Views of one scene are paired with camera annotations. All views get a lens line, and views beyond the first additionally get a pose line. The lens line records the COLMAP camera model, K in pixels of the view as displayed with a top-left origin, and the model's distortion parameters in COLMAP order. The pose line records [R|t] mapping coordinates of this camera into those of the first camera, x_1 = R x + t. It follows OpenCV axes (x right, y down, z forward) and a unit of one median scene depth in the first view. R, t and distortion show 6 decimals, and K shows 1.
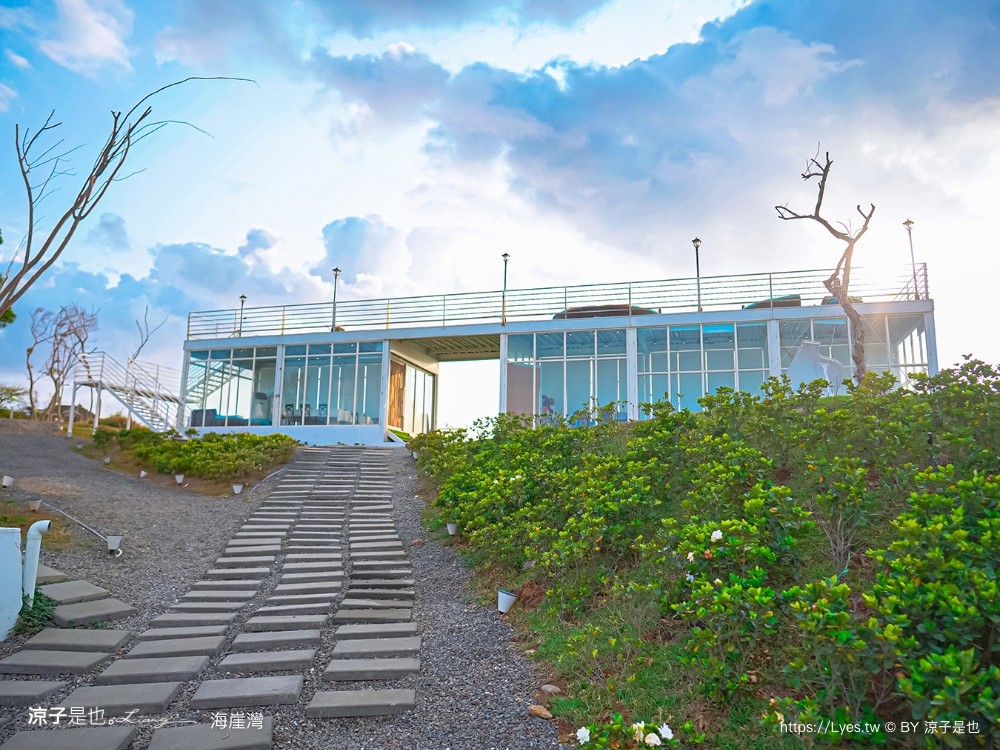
lens RADIAL K [[751.8, 0, 500.0], [0, 751.8, 375.0], [0, 0, 1]] dist [-0.000846, 0.004002]
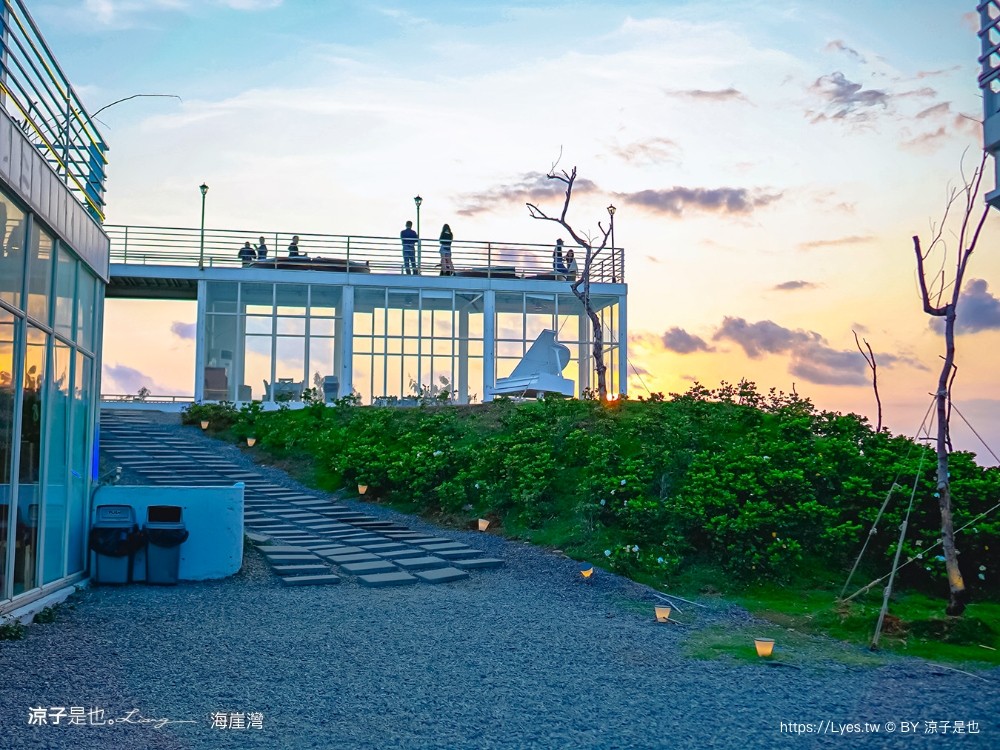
lens RADIAL K [[1154.9, 0, 500.0], [0, 1154.9, 375.0], [0, 0, 1]] dist [-0.078155, 0.012659]
pose [[0.885188, 0.032039, 0.464129, -0.479468], [-0.069701, 0.995499, 0.064213, -0.087074], [-0.459983, -0.089191, 0.883437, -0.535495]]
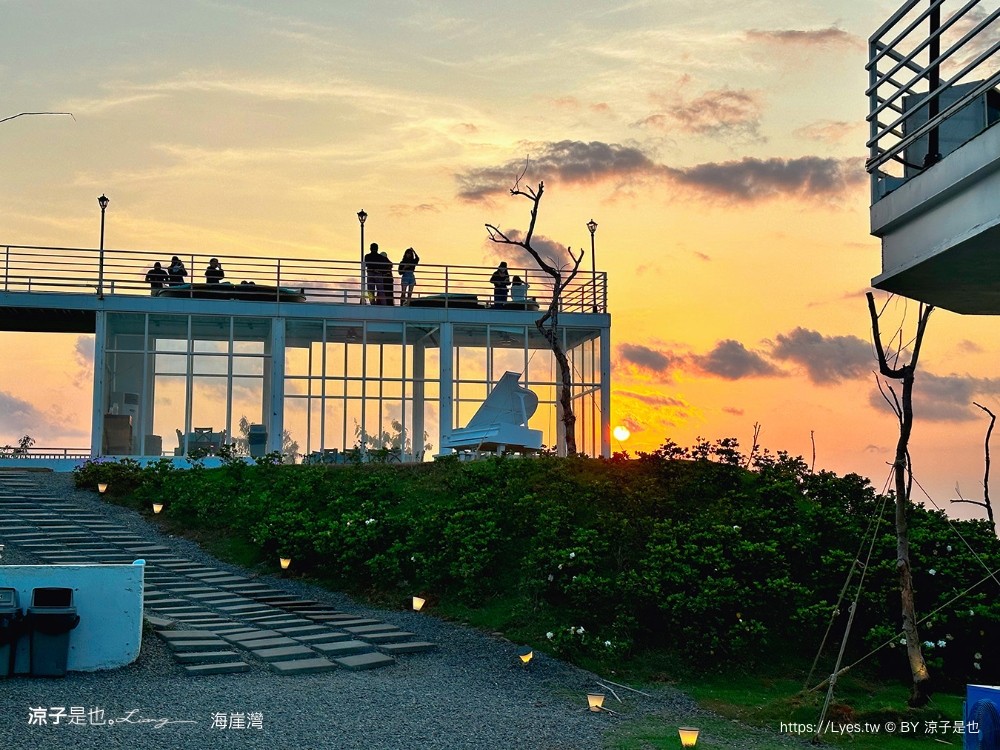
lens RADIAL K [[1444.6, 0, 500.0], [0, 1444.6, 375.0], [0, 0, 1]] dist [0.119955, -0.154503]
pose [[0.879662, 0.041569, 0.473780, -0.506595], [-0.068198, 0.996903, 0.039155, -0.117990], [-0.470685, -0.066754, 0.879772, -0.664705]]
